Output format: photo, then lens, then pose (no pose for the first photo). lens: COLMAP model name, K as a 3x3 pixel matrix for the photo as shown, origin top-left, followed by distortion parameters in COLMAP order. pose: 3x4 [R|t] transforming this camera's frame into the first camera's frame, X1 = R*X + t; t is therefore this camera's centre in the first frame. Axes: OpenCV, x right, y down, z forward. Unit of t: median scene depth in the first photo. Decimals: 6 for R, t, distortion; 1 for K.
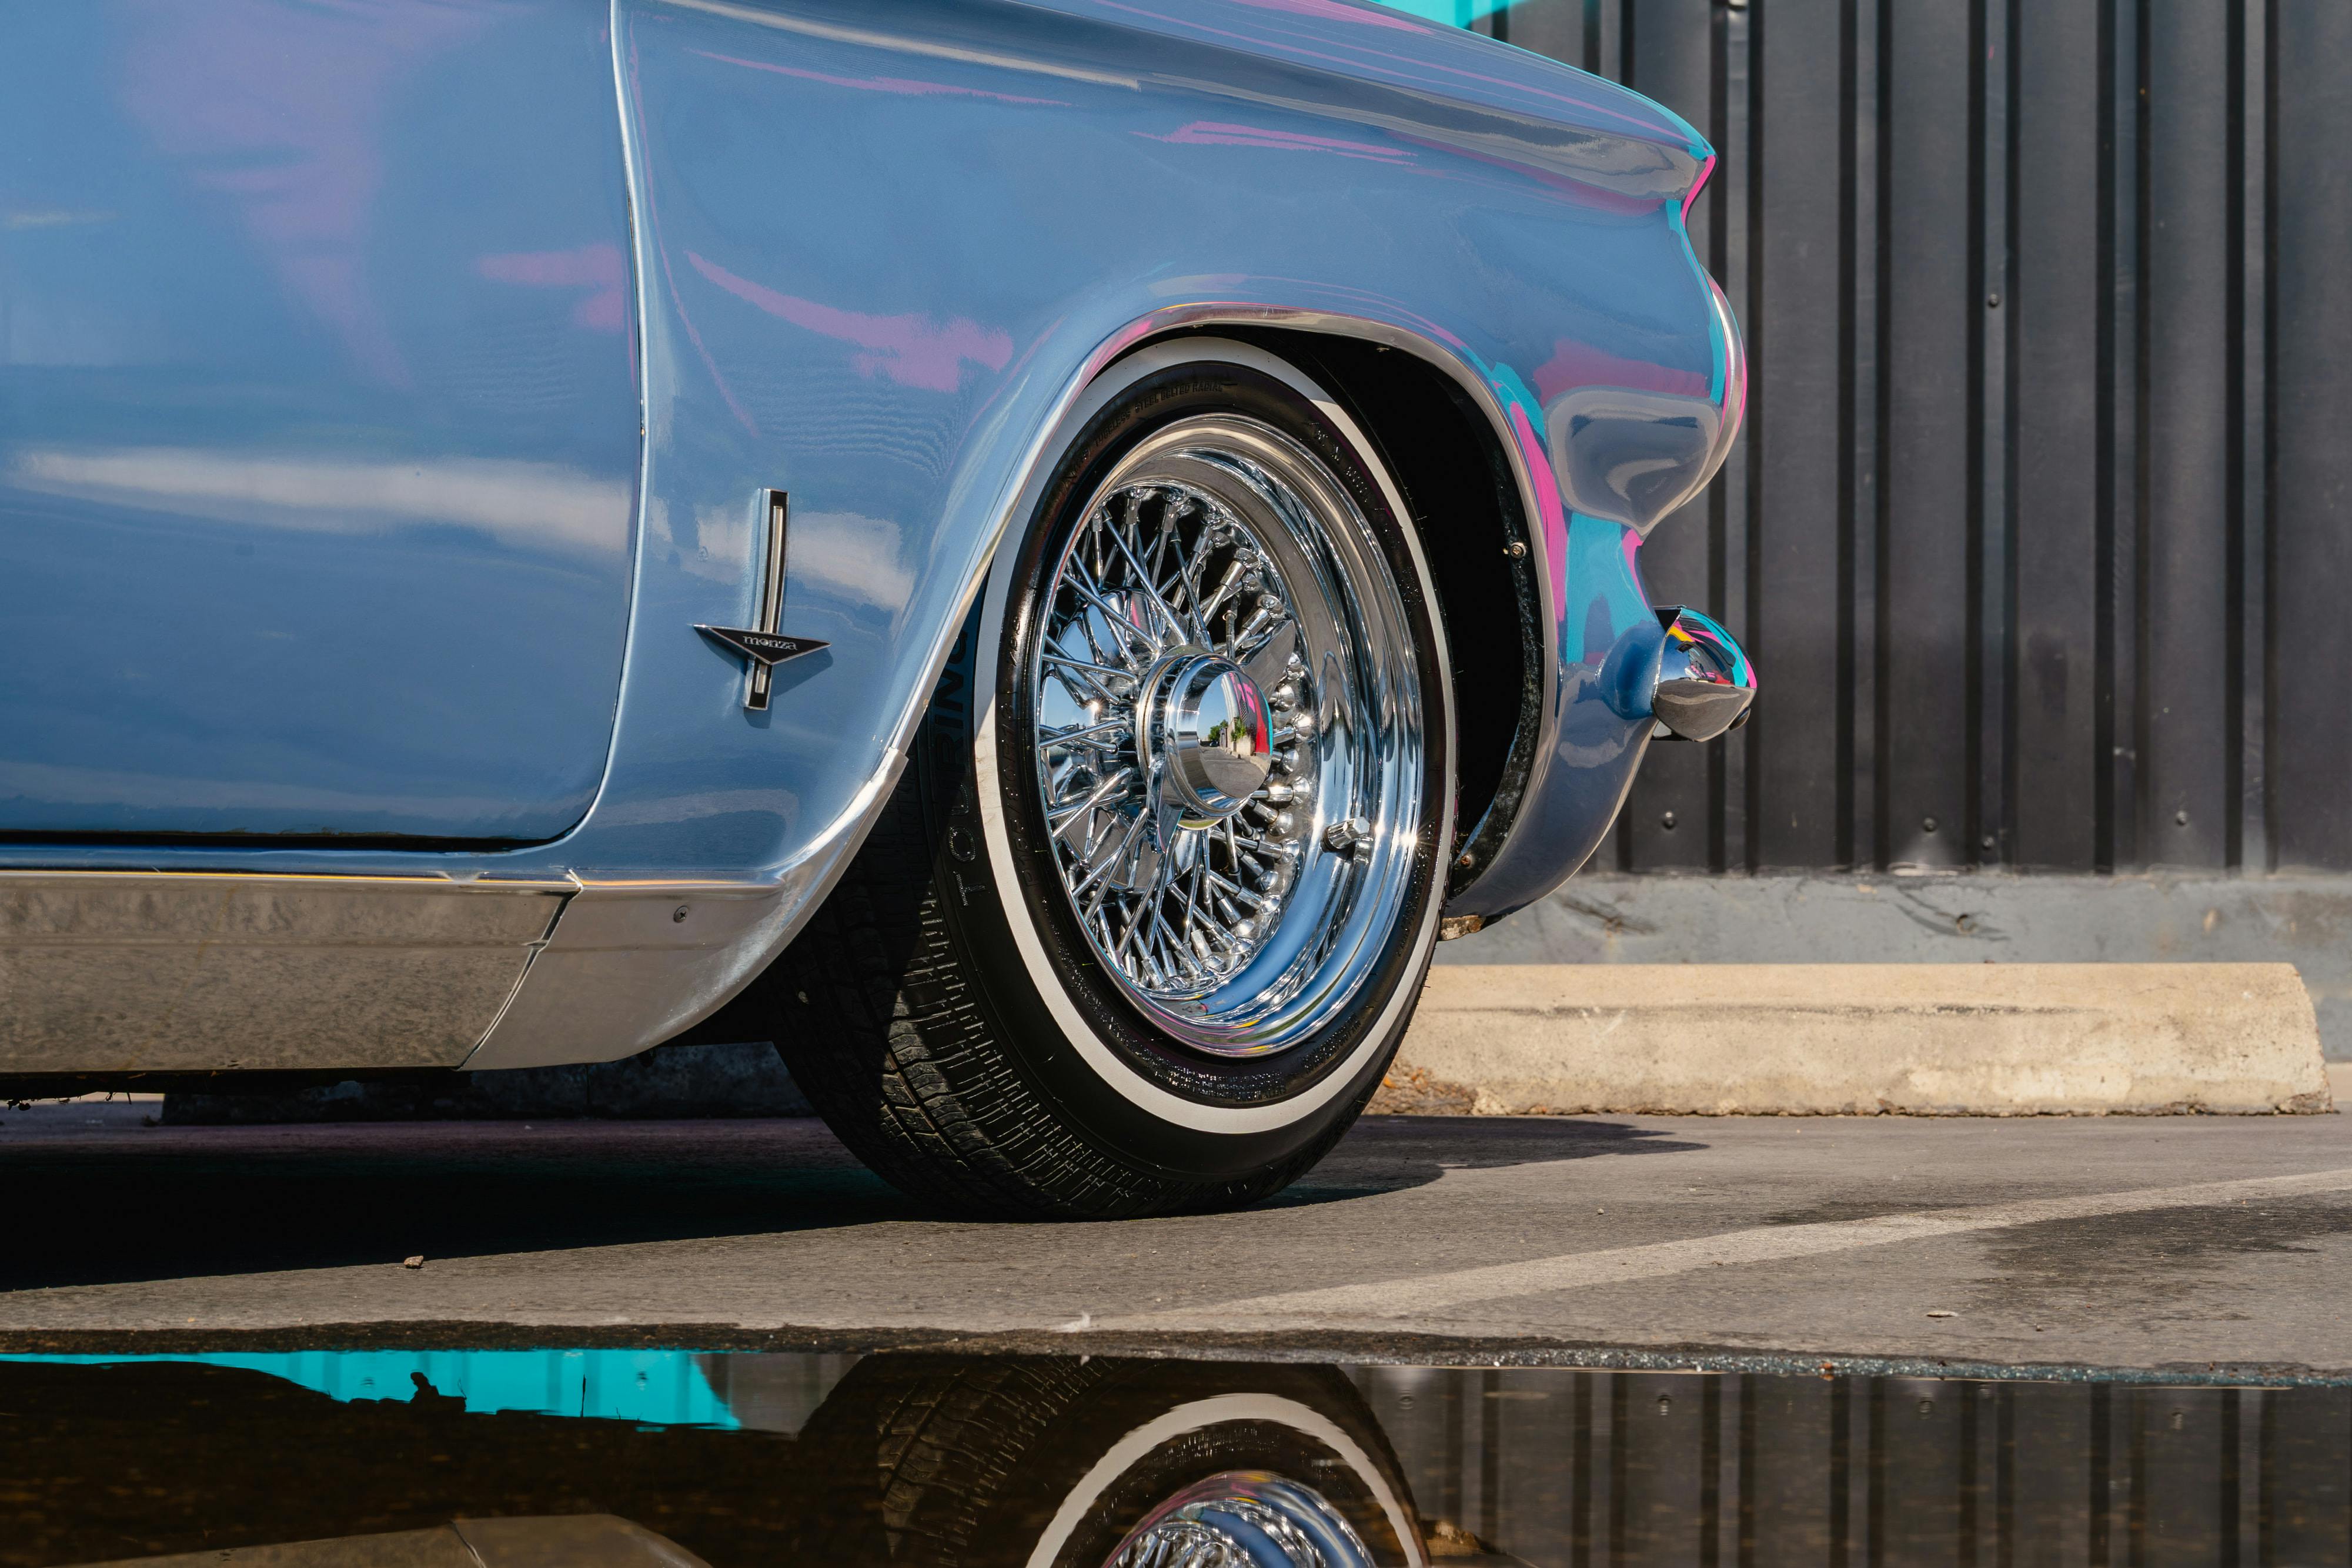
lens RADIAL K [[6349.5, 0, 1176.0], [0, 6349.5, 784.0], [0, 0, 1]] dist [-0.089786, -0.074942]
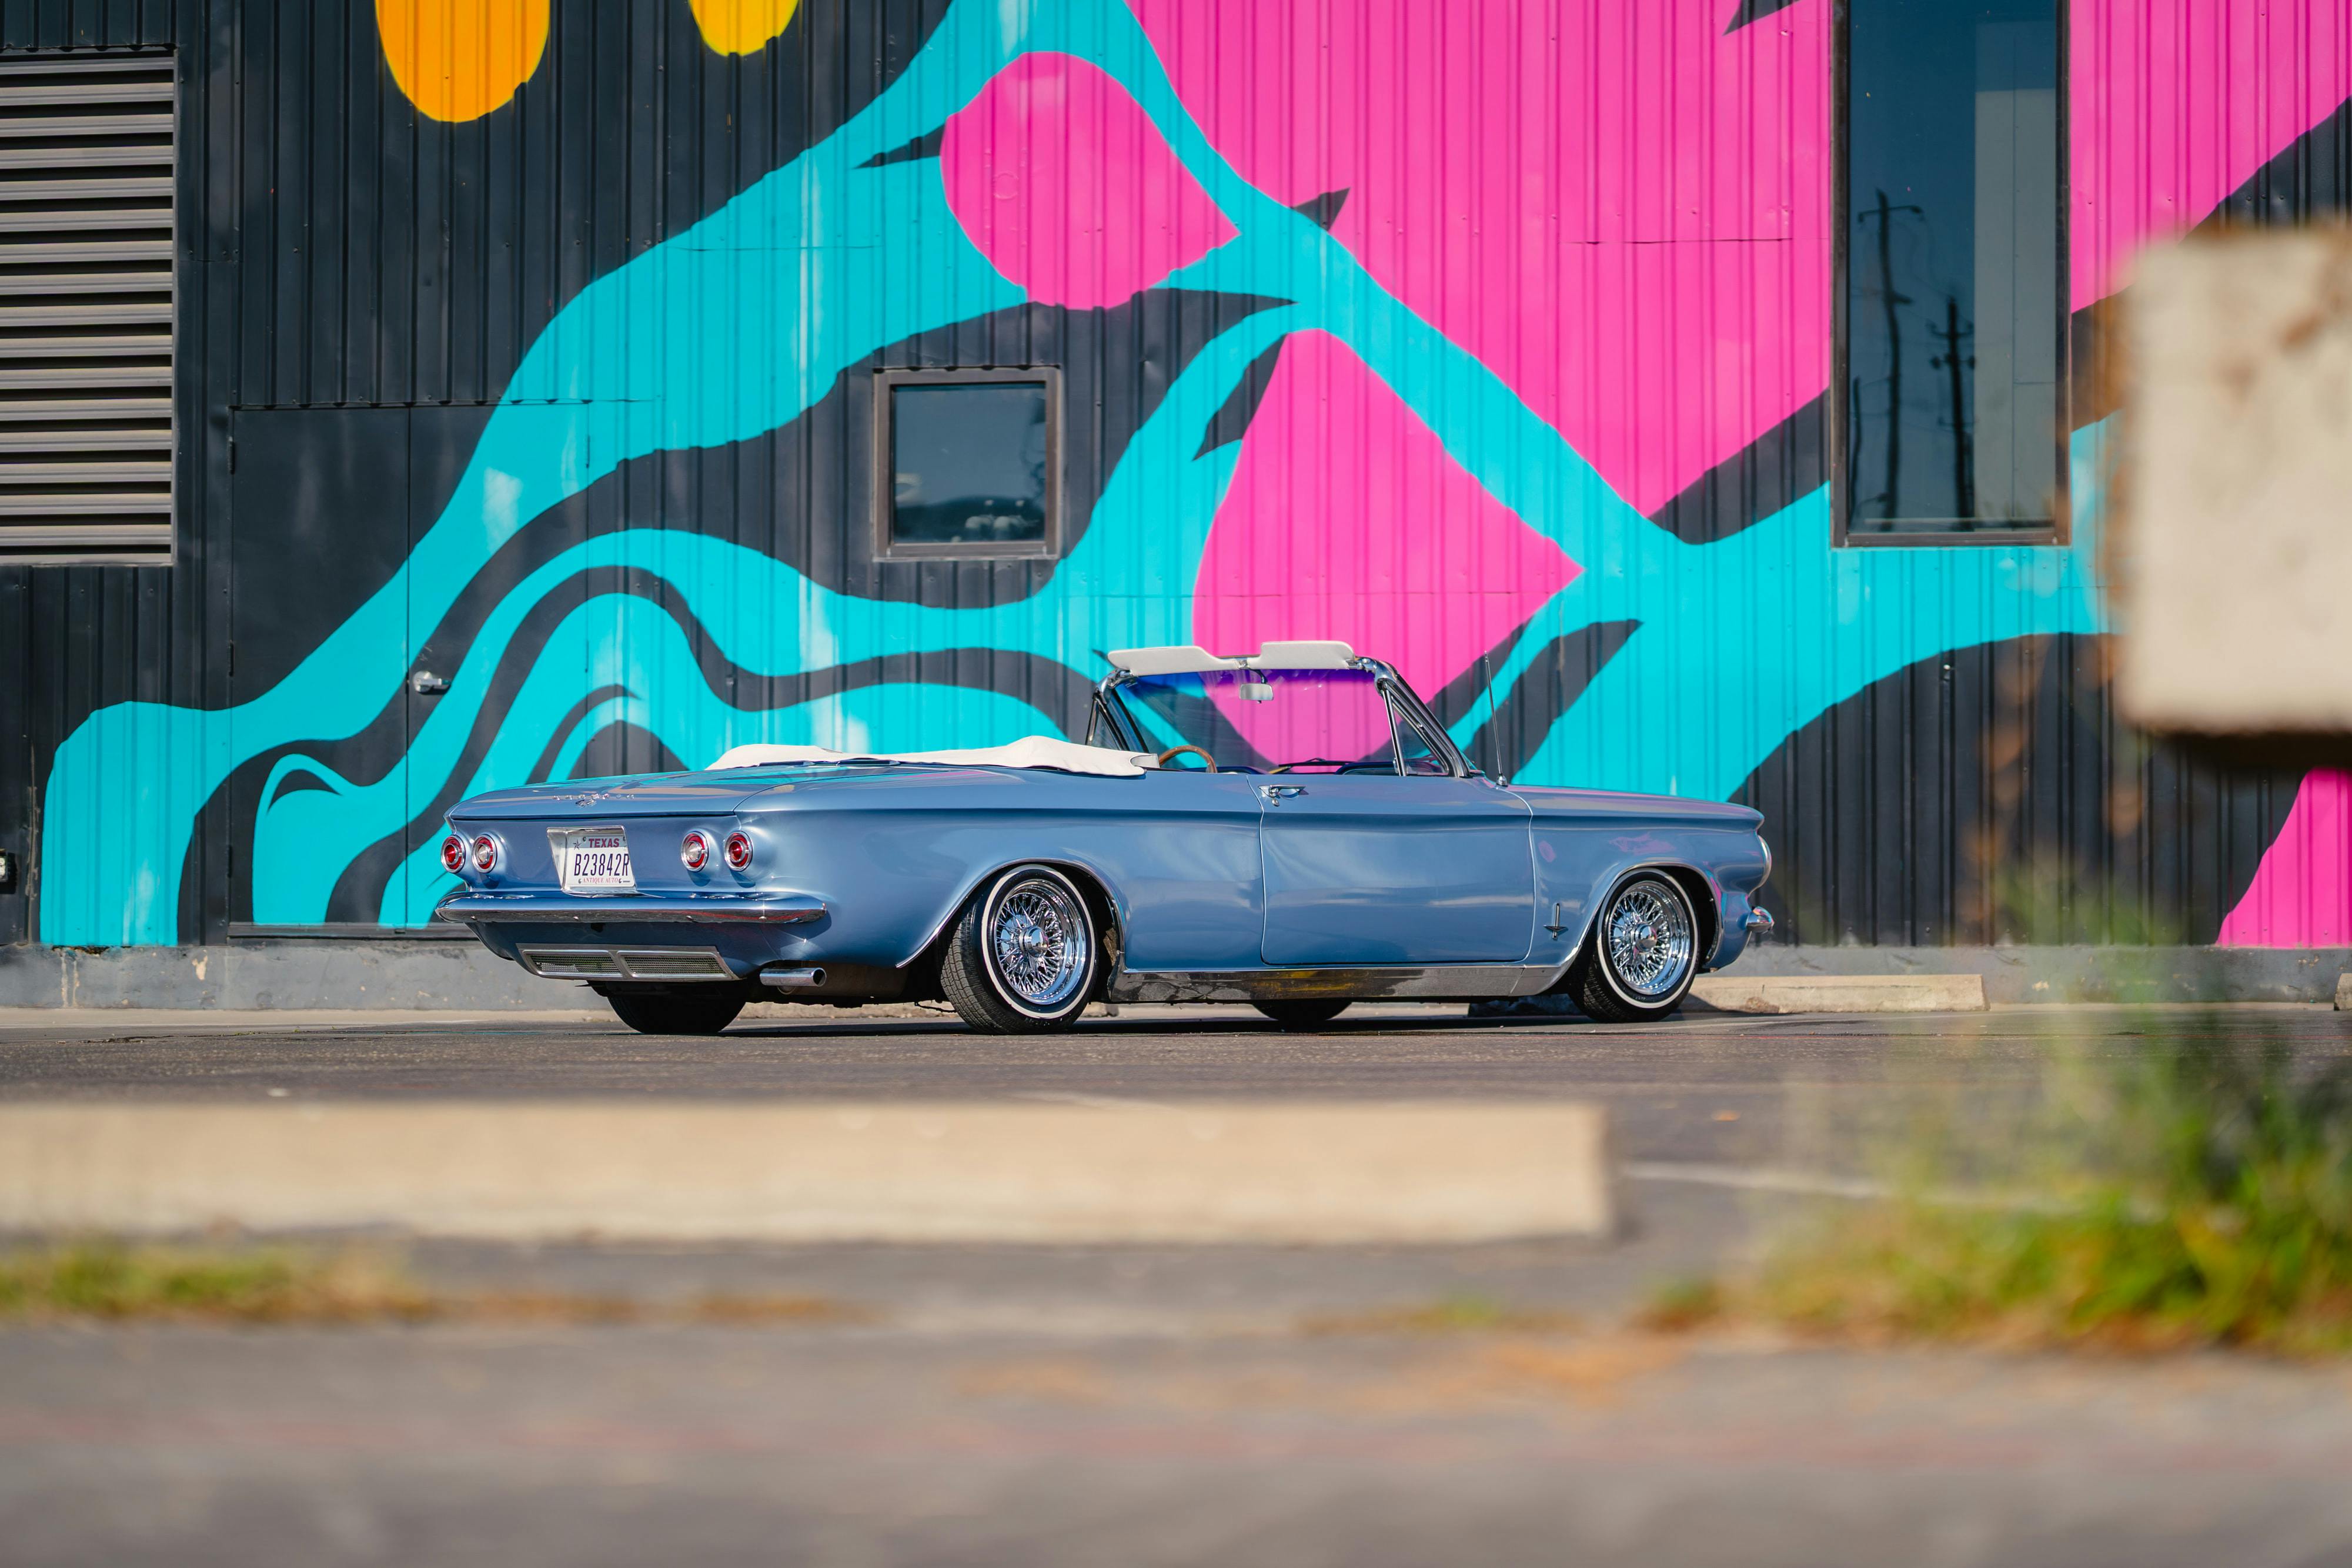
lens RADIAL K [[6349.5, 0, 1176.0], [0, 6349.5, 784.0], [0, 0, 1]] dist [-0.089786, -0.074942]
pose [[0.977443, -0.014804, -0.210679, 0.784913], [0.014614, 0.999890, -0.002461, -0.135860], [0.210693, -0.000673, 0.977552, -4.585379]]
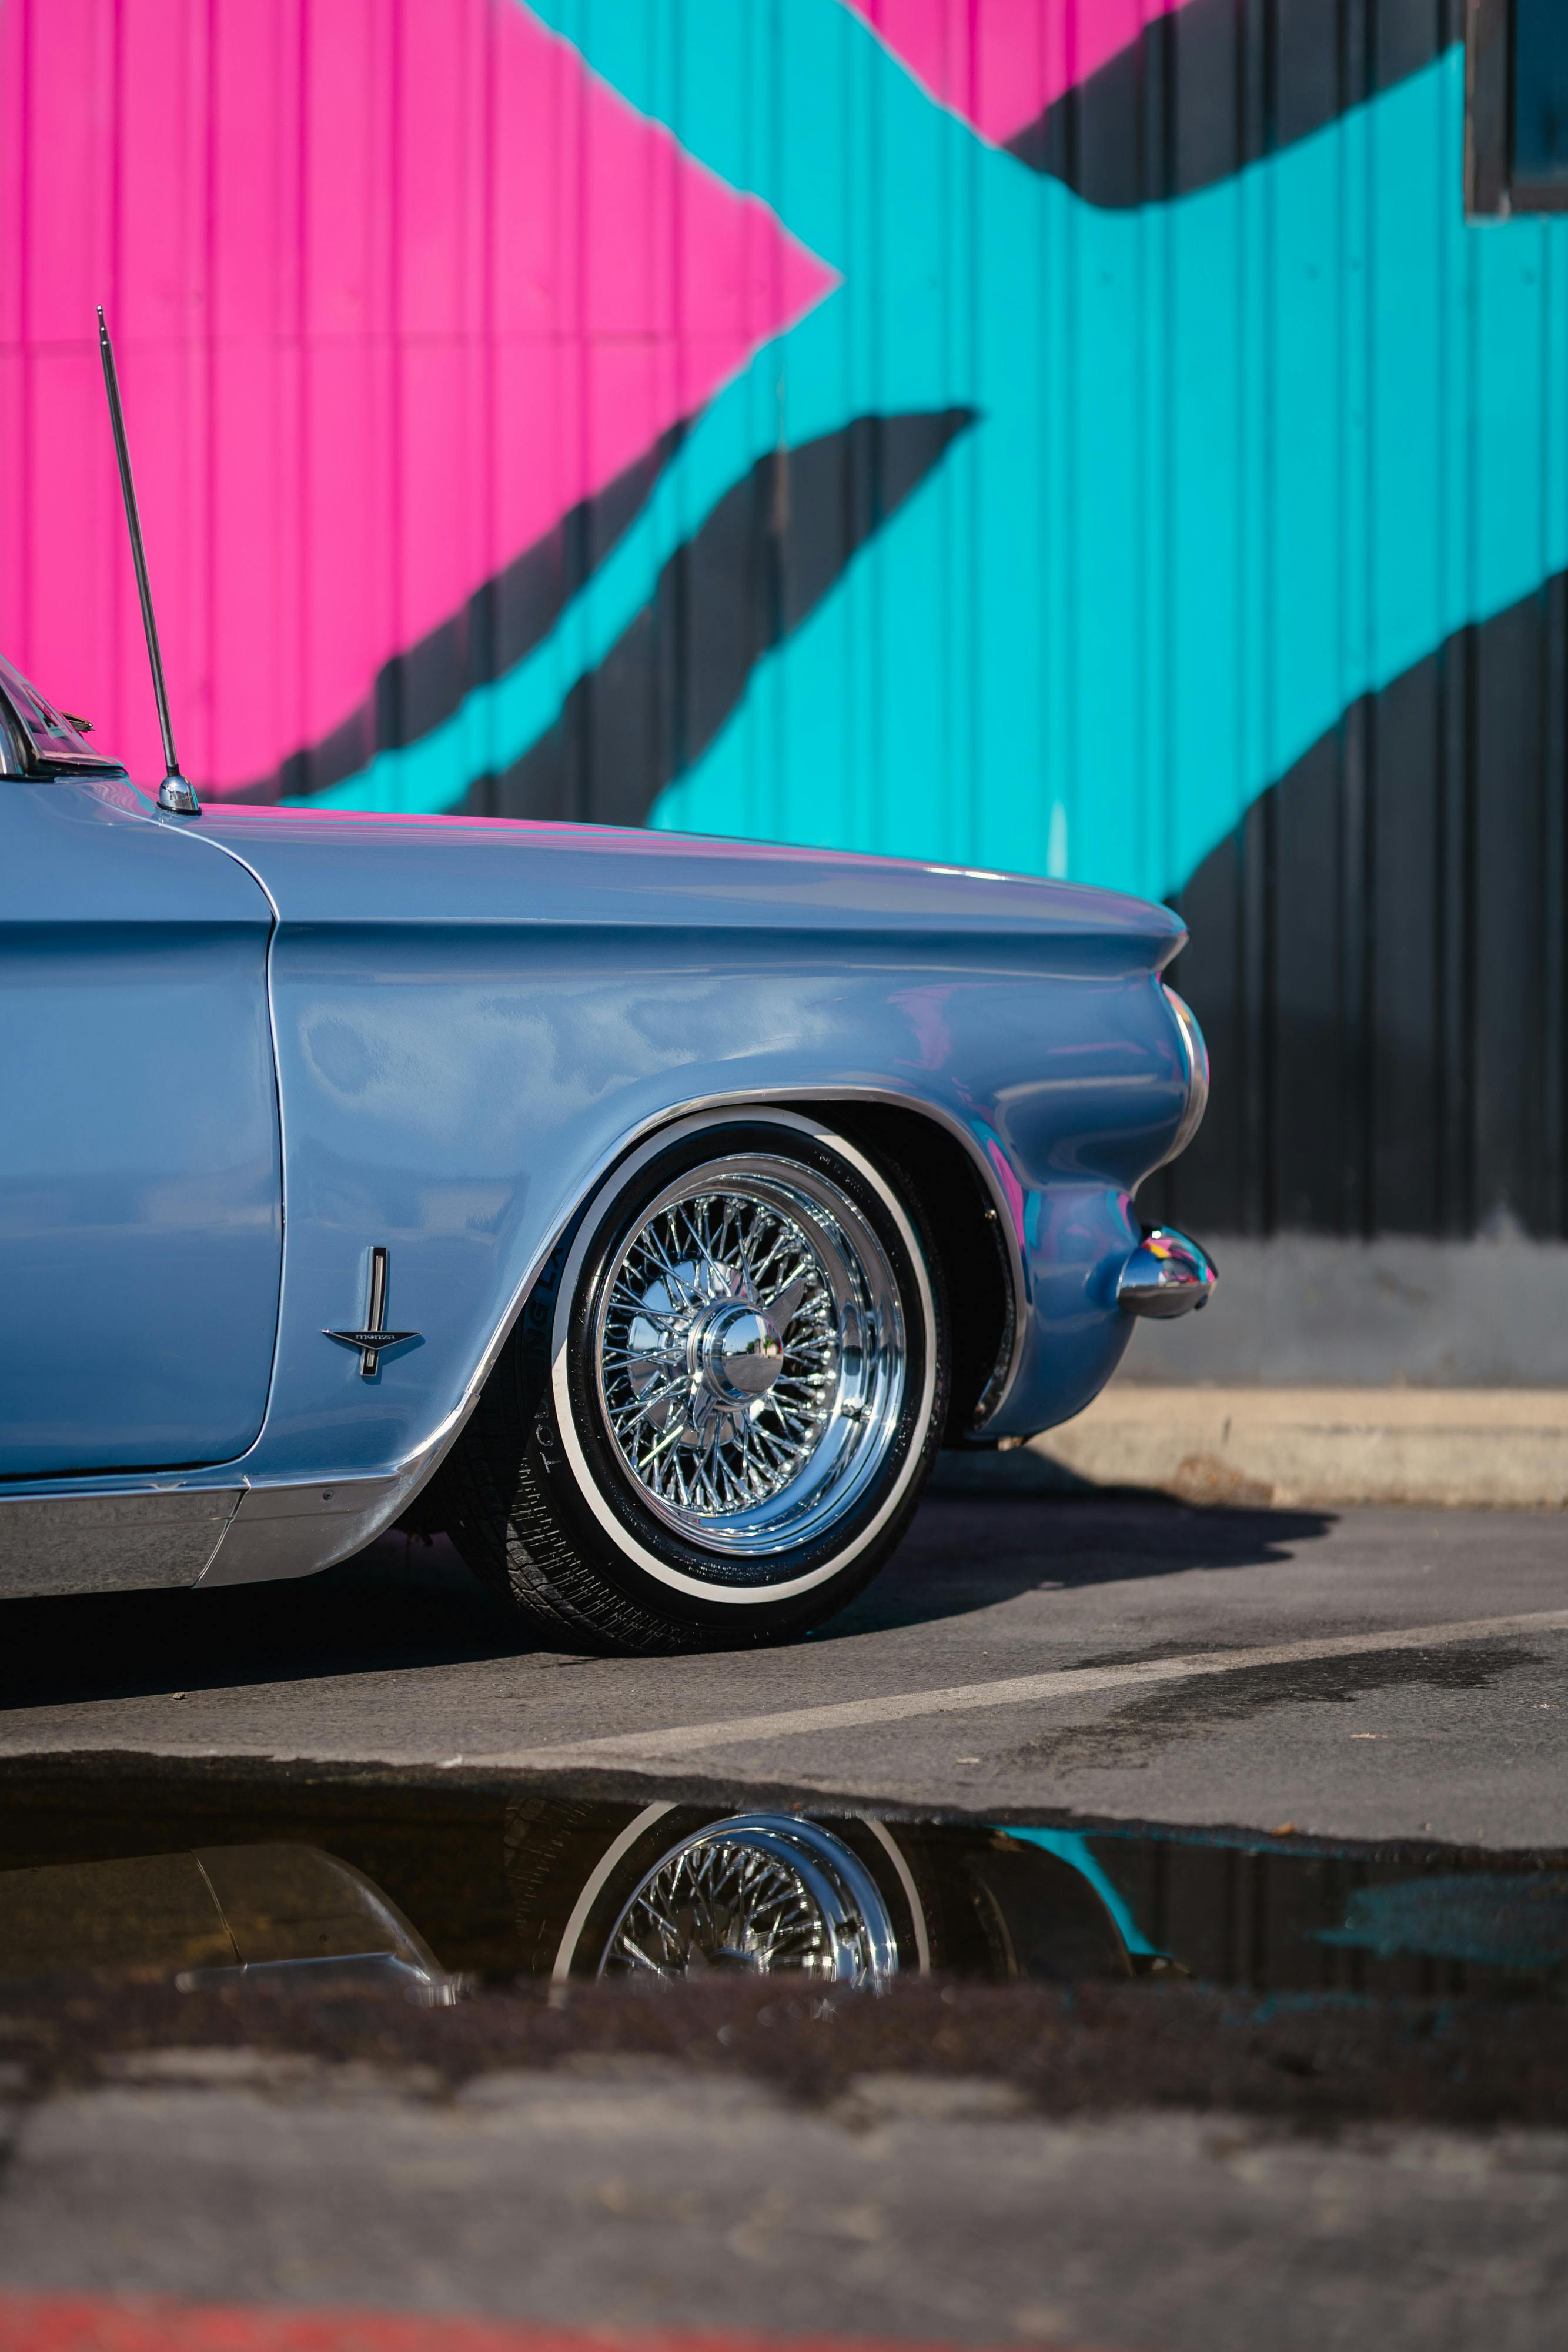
lens RADIAL K [[6349.5, 0, 784.0], [0, 6349.5, 1176.0], [0, 0, 1]] dist [-0.089786, -0.074942]
pose [[0.973928, 0.003336, -0.226831, 0.376845], [0.008219, 0.998717, 0.049976, -0.131557], [0.226707, -0.050537, 0.972651, -0.549928]]
